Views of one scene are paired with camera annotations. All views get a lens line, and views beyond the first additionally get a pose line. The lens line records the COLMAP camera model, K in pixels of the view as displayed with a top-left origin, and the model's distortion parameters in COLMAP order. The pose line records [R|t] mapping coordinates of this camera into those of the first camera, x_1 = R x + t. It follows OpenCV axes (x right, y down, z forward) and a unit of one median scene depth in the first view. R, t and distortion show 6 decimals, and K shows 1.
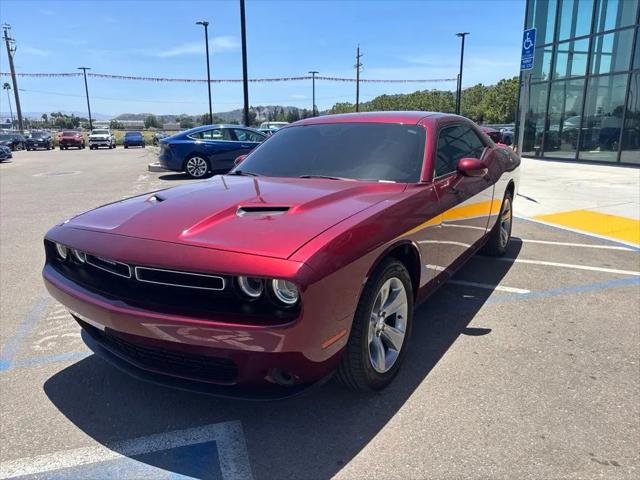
lens RADIAL K [[492.5, 0, 316.5], [0, 492.5, 240.1], [0, 0, 1]] dist [0.042374, -0.043367]
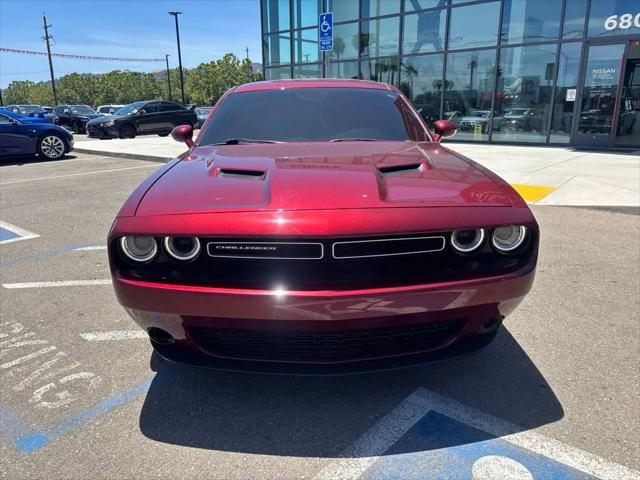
lens RADIAL K [[492.5, 0, 316.5], [0, 492.5, 240.1], [0, 0, 1]] dist [0.042374, -0.043367]
pose [[0.828938, -0.143496, 0.540621, -0.202211], [0.127082, 0.989572, 0.067804, -0.002816], [-0.544713, 0.012498, 0.838529, 0.074858]]
